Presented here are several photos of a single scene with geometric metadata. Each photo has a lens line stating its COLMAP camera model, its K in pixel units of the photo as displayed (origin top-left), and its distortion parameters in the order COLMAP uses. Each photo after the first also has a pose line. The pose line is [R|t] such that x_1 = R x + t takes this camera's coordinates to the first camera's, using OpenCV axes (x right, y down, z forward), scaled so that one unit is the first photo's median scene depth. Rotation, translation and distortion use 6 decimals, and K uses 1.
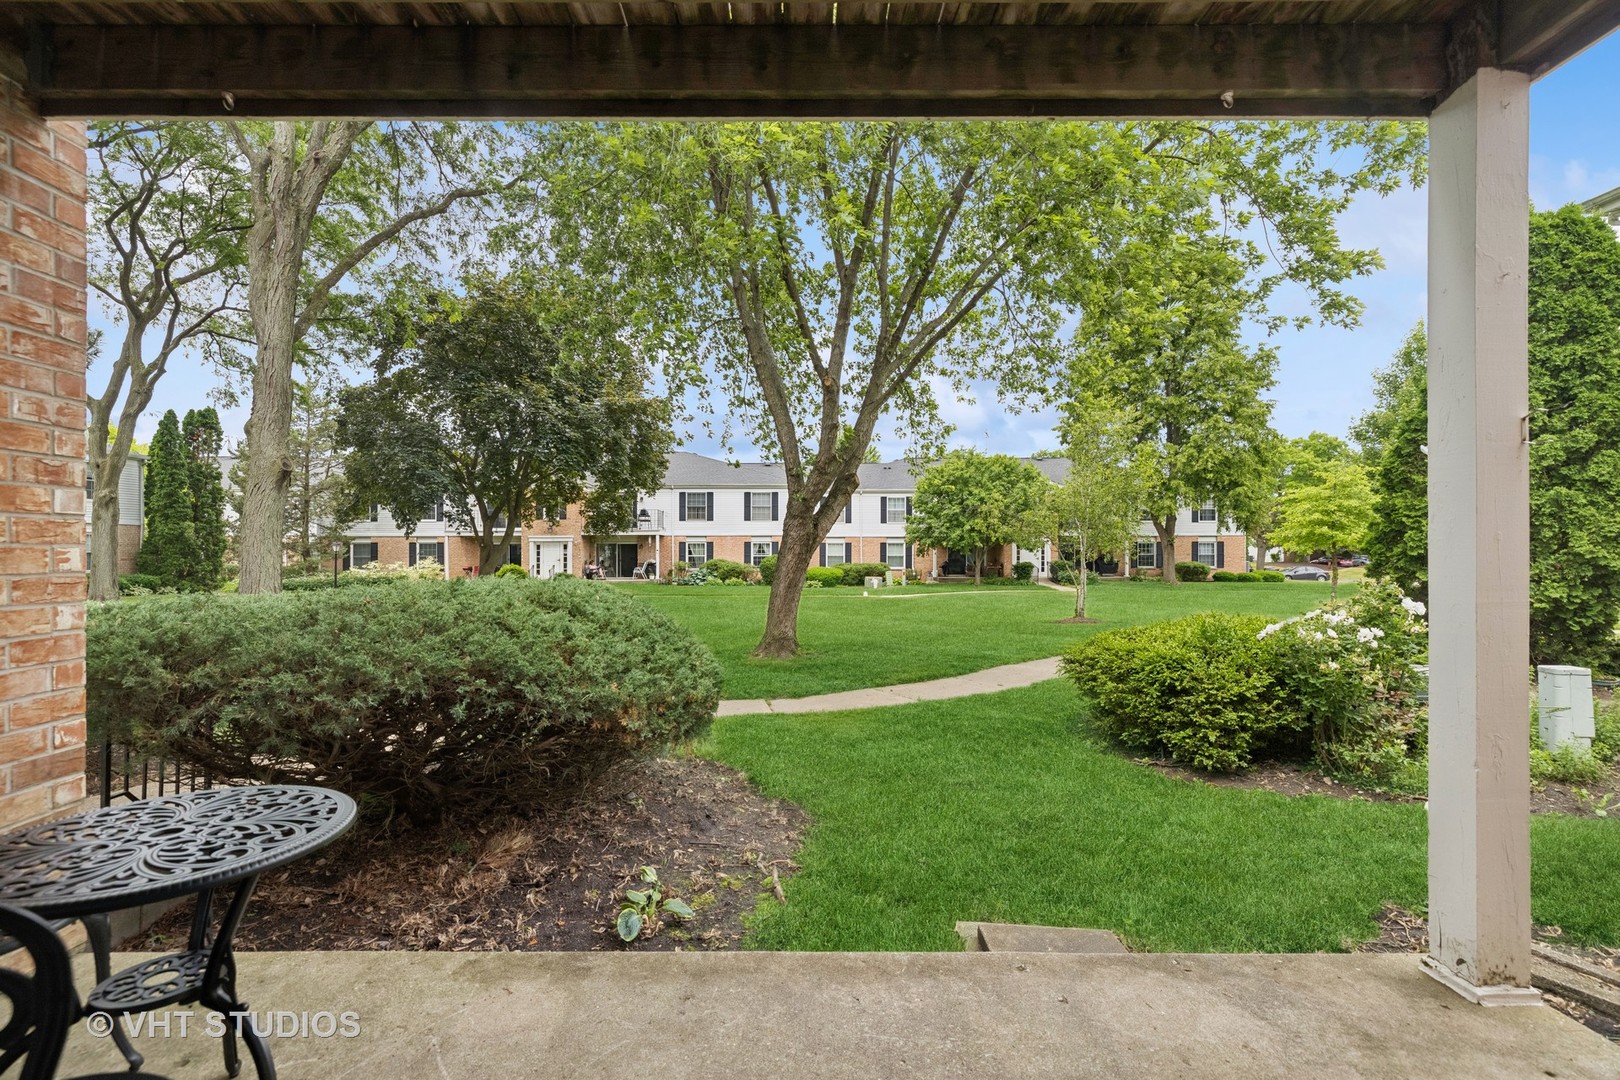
lens RADIAL K [[684.7, 0, 798.7], [0, 684.7, 552.0], [0, 0, 1]] dist [0.011424, 0.000181]
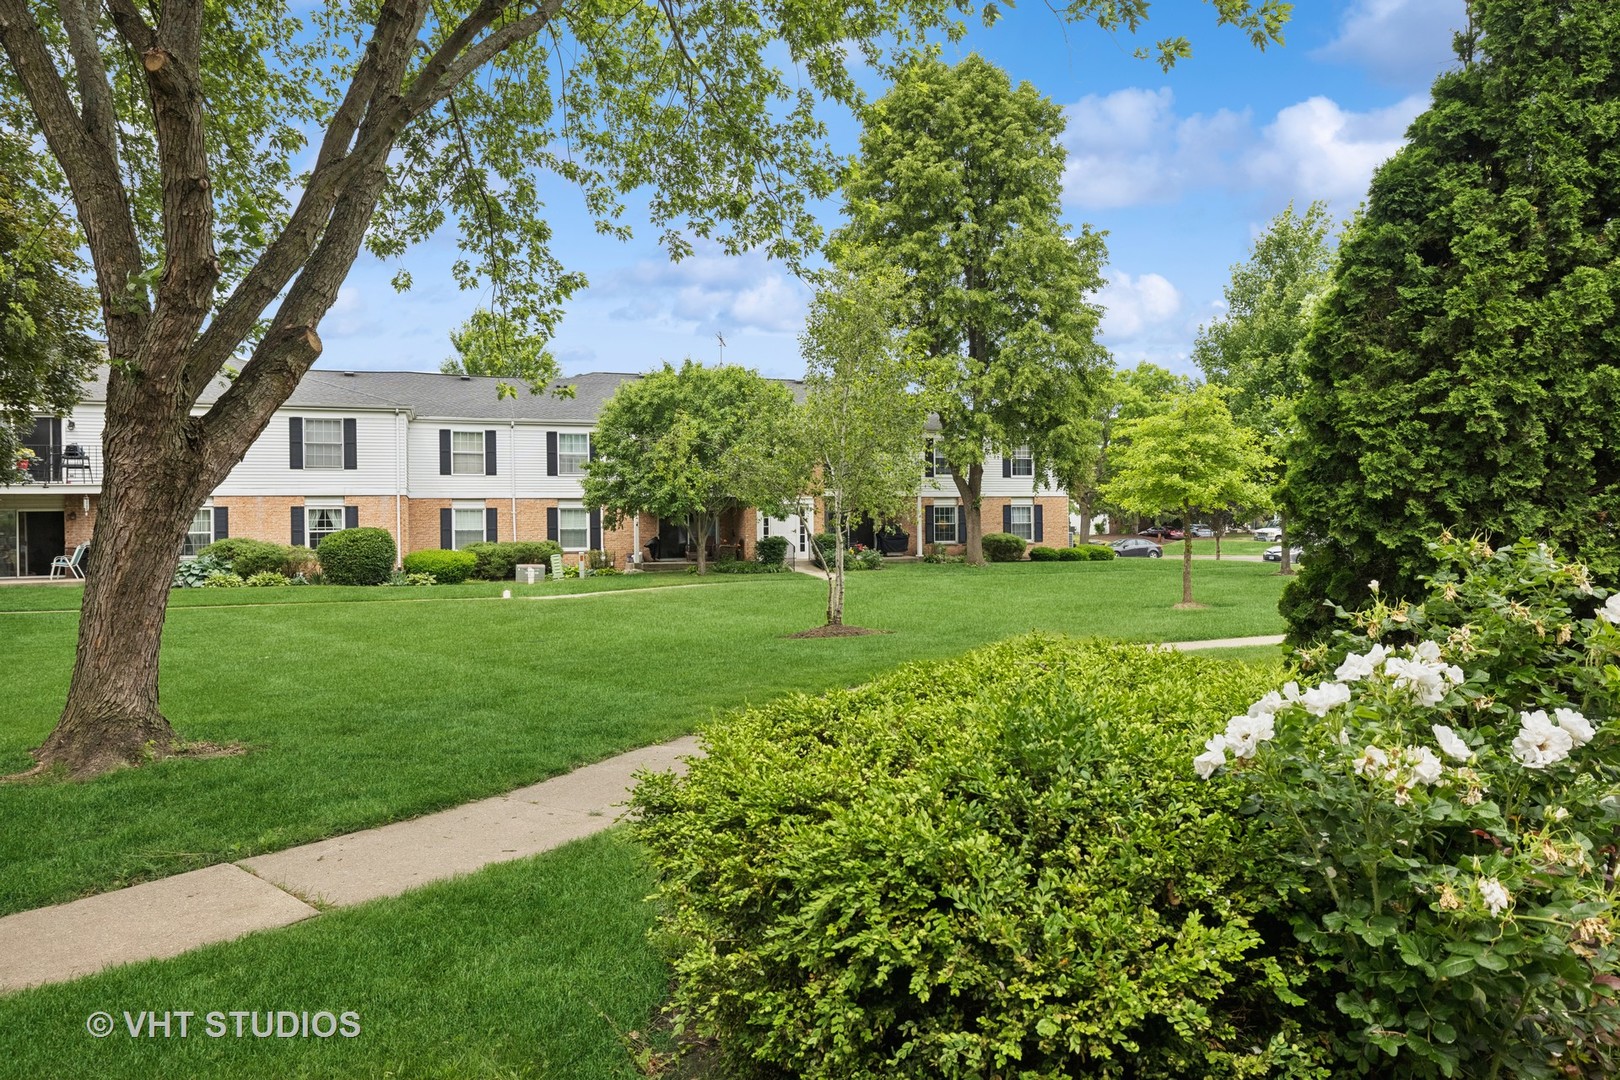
lens RADIAL K [[988.5, 0, 807.8], [0, 988.5, 533.9], [0, 0, 1]] dist [0.003912, 0.001319]
pose [[0.948280, -0.011053, 0.317244, 0.069834], [0.009074, 0.999929, 0.007714, 0.005589], [-0.317307, -0.004436, 0.948313, 0.117848]]
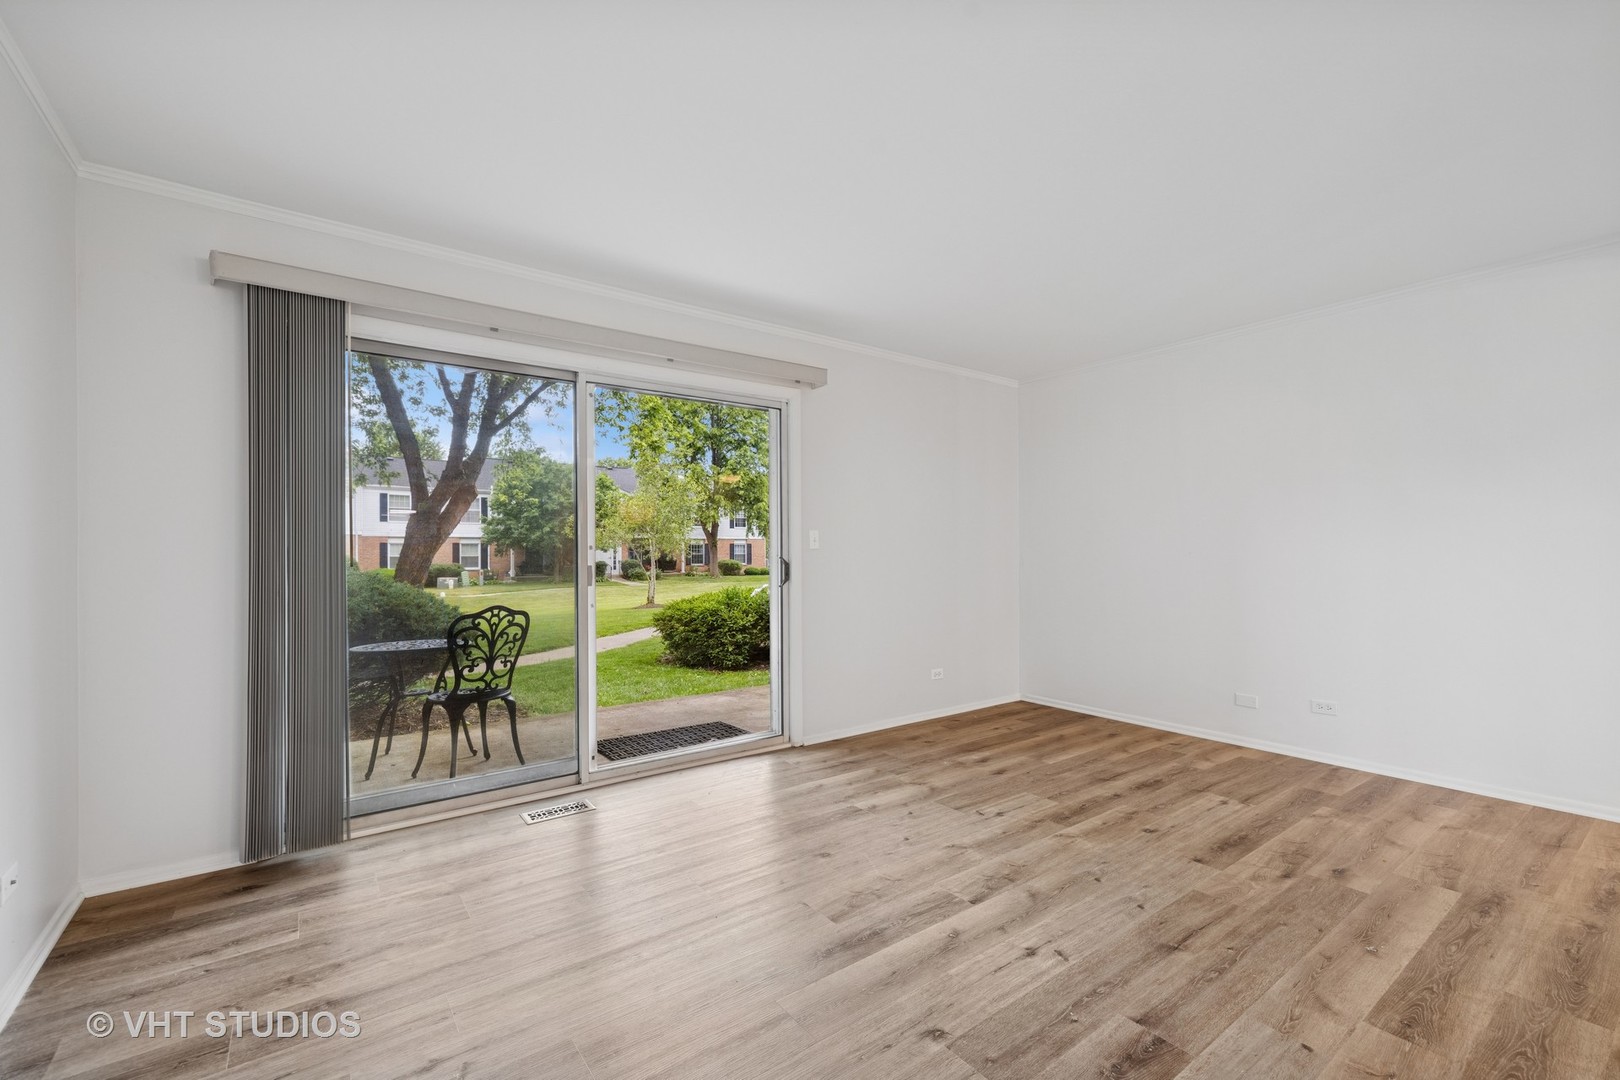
lens RADIAL K [[684.7, 0, 804.2], [0, 684.7, 555.2], [0, 0, 1]] dist [0.011424, 0.000181]
pose [[0.811189, -0.004197, 0.584769, -0.054553], [0.001601, 0.999986, 0.004957, -0.000062], [-0.584782, -0.003085, 0.811184, -0.104867]]
